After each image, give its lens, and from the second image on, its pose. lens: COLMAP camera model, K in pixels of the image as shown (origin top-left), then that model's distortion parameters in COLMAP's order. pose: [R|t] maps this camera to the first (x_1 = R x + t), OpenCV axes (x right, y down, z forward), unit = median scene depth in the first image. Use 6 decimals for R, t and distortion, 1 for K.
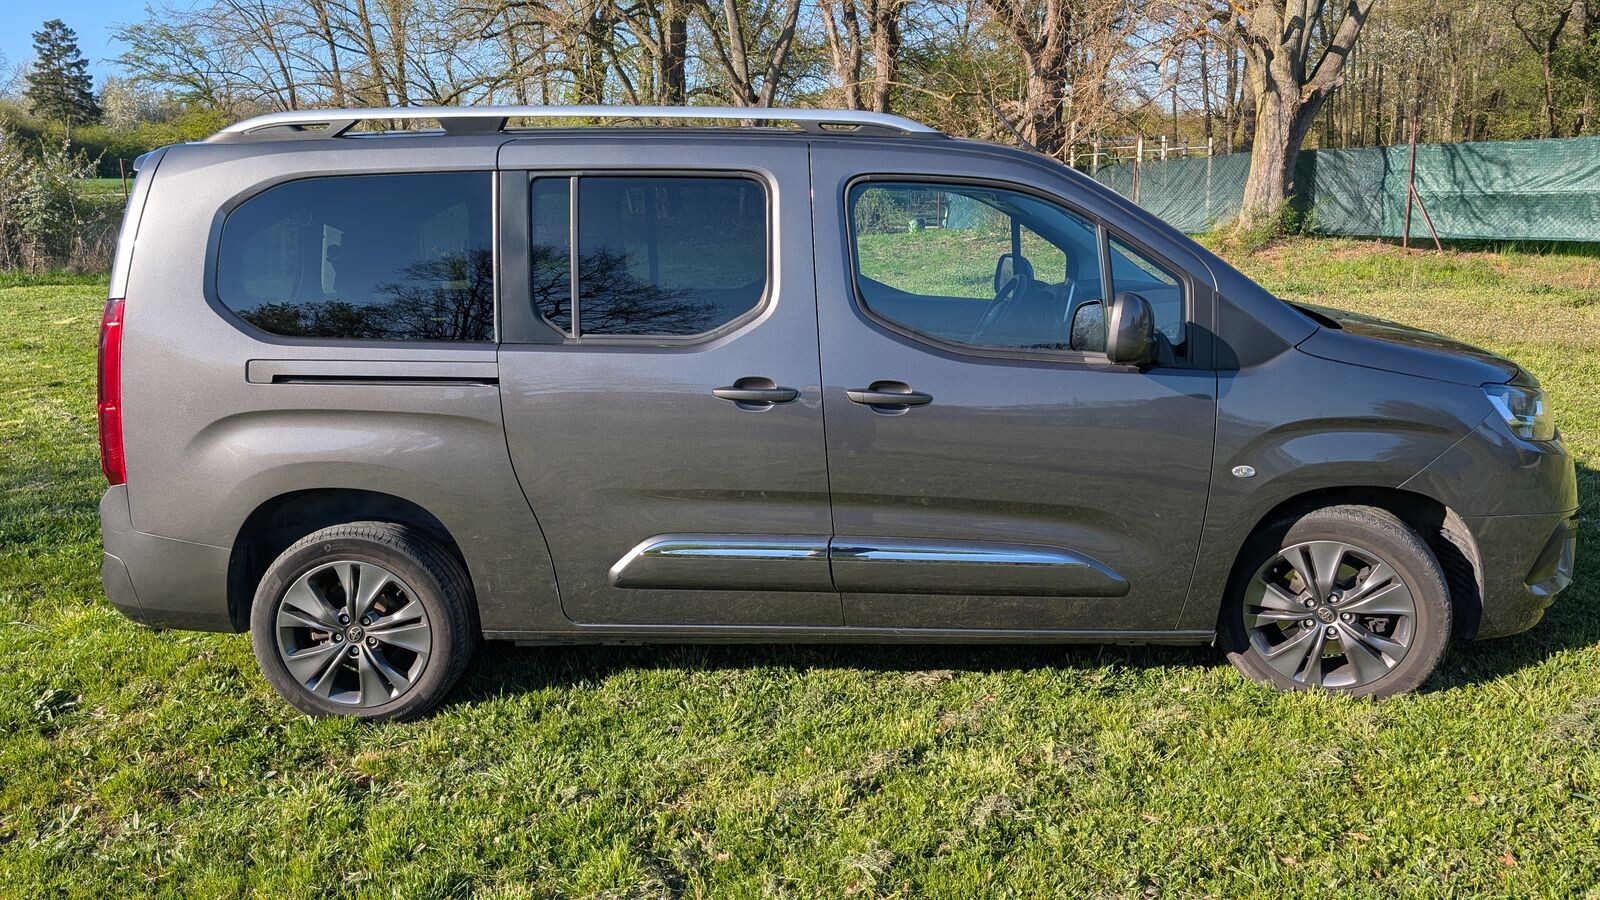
lens RADIAL K [[1204.4, 0, 804.2], [0, 1204.4, 455.0], [0, 0, 1]] dist [0.011856, 0.003945]
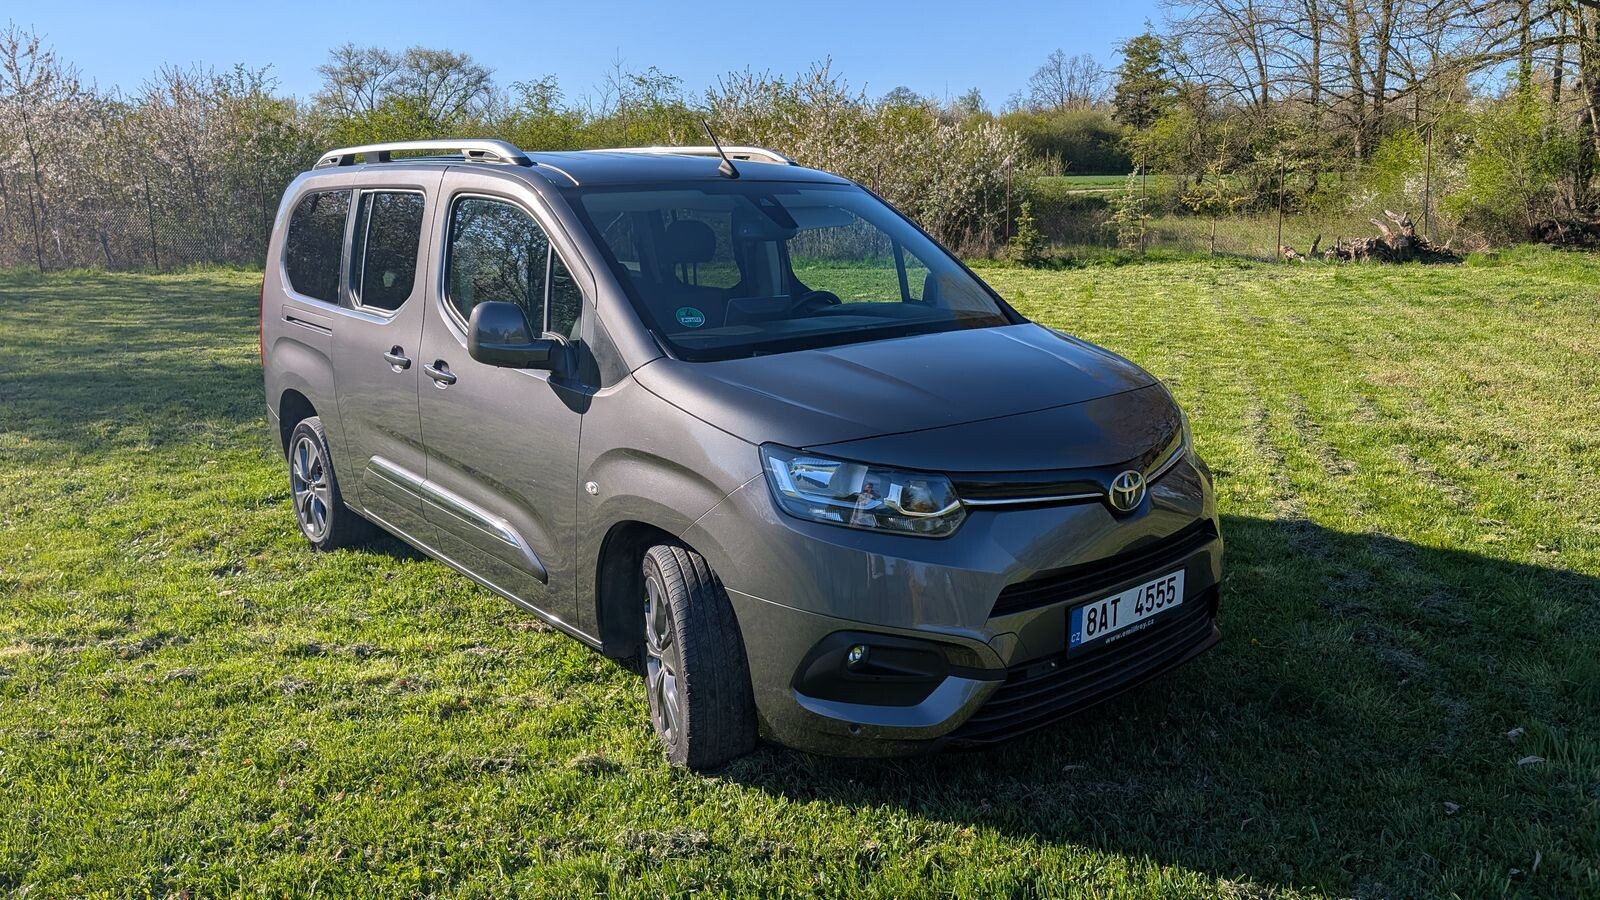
lens RADIAL K [[1192.9, 0, 807.7], [0, 1192.9, 448.7], [0, 0, 1]] dist [0.079473, -0.090575]
pose [[0.656788, 0.165530, -0.735683, 0.129534], [-0.164385, 0.983575, 0.074550, -0.013256], [0.735940, 0.071971, 0.673210, 0.046937]]
